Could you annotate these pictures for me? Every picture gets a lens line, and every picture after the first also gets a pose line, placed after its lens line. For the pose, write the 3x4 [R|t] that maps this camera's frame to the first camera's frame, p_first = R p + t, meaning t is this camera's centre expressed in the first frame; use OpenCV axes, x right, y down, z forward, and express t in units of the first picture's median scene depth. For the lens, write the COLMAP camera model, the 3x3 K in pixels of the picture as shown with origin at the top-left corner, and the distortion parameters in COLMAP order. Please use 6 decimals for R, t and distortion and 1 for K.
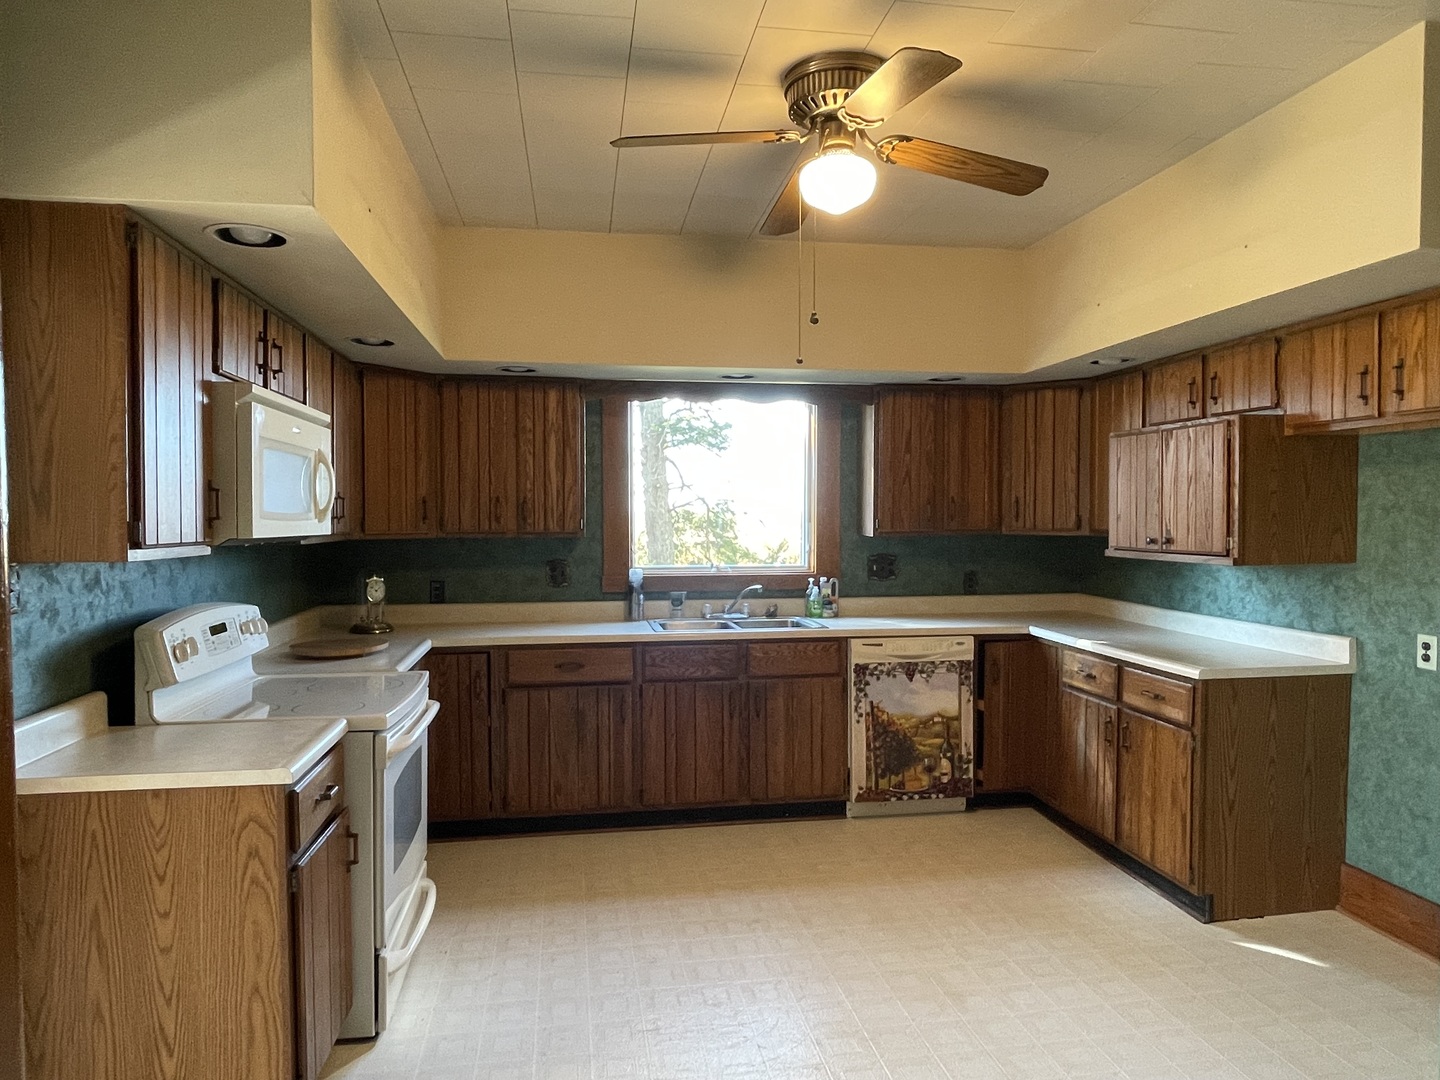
lens RADIAL K [[906.8, 0, 714.7], [0, 906.8, 543.6], [0, 0, 1]] dist [0.003433, -0.021595]
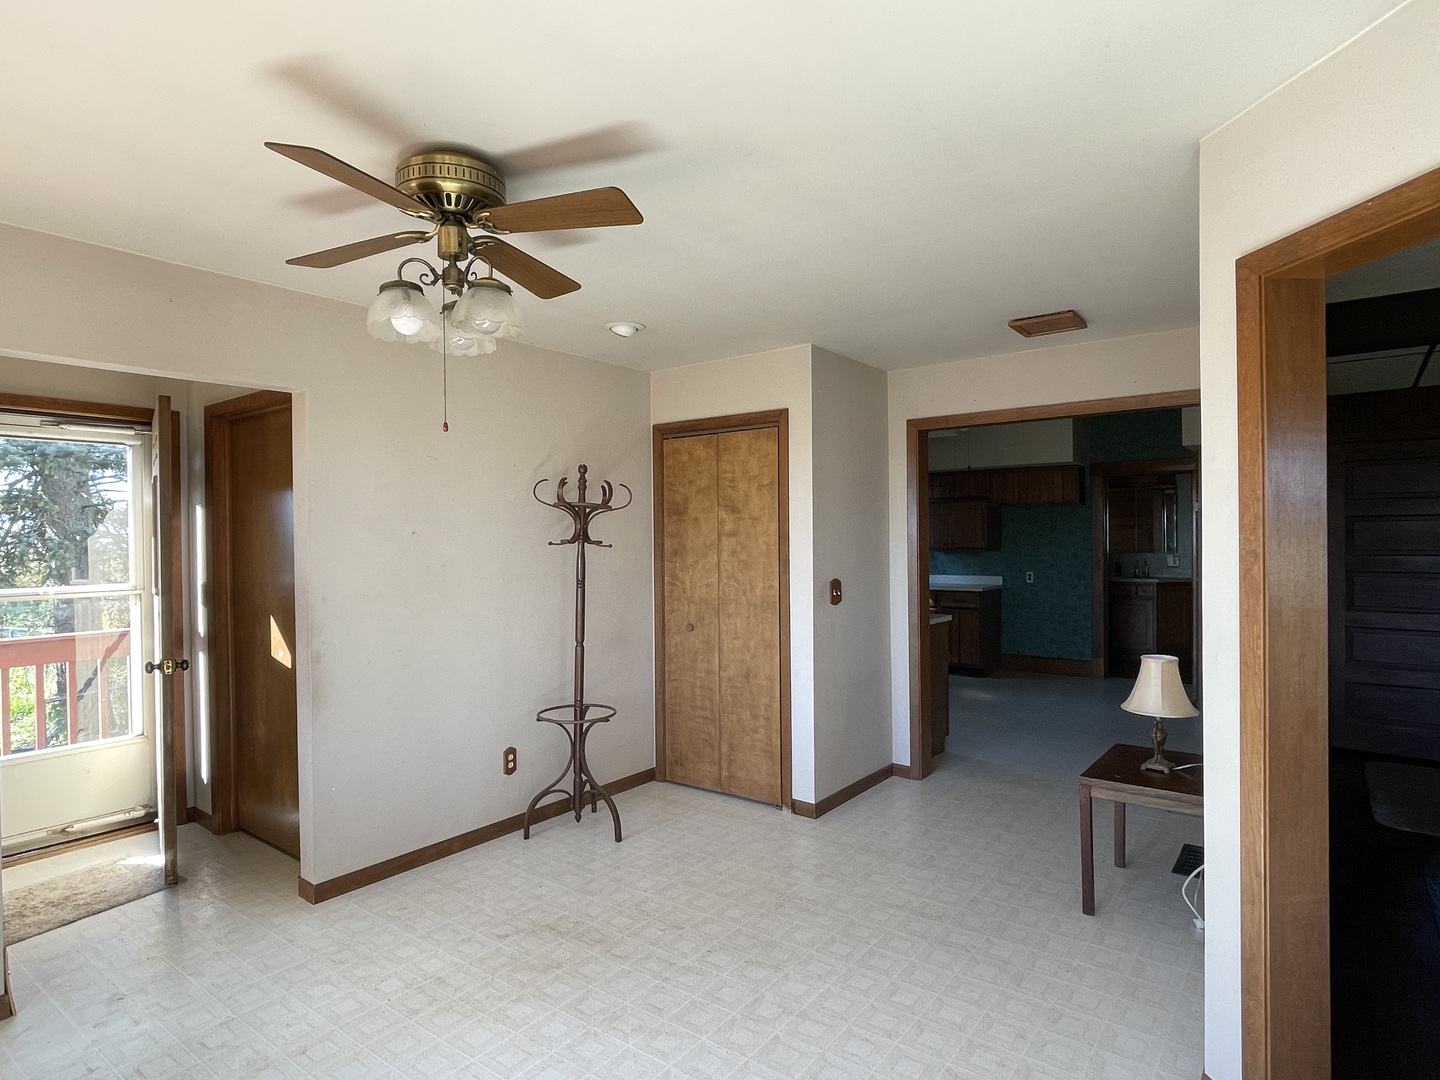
lens RADIAL K [[822.4, 0, 744.1], [0, 822.4, 531.3], [0, 0, 1]] dist [0.001747, -0.002275]
pose [[0.709432, -0.002585, 0.704769, -1.423695], [0.031171, 0.999130, -0.027712, 0.006708], [-0.704084, 0.041628, 0.708895, -0.250260]]
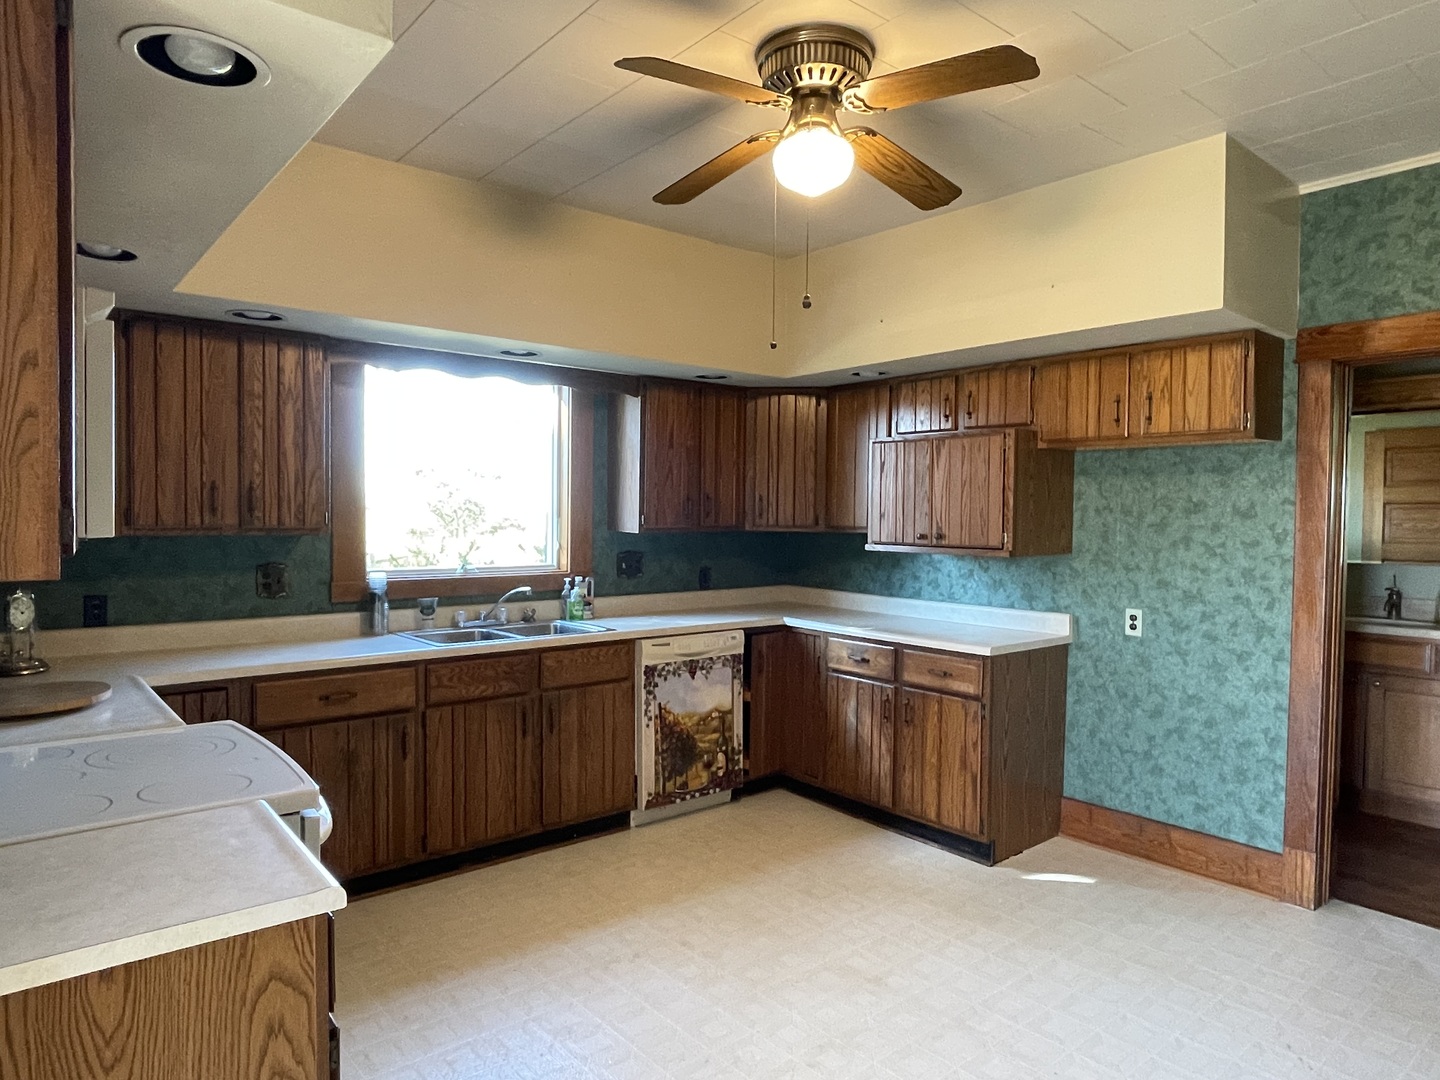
lens RADIAL K [[906.8, 0, 720.7], [0, 906.8, 546.0], [0, 0, 1]] dist [0.003433, -0.021595]
pose [[0.857766, -0.008923, 0.513963, -0.276486], [0.005320, 0.999950, 0.008481, -0.001656], [-0.514013, -0.004540, 0.857771, 0.142715]]
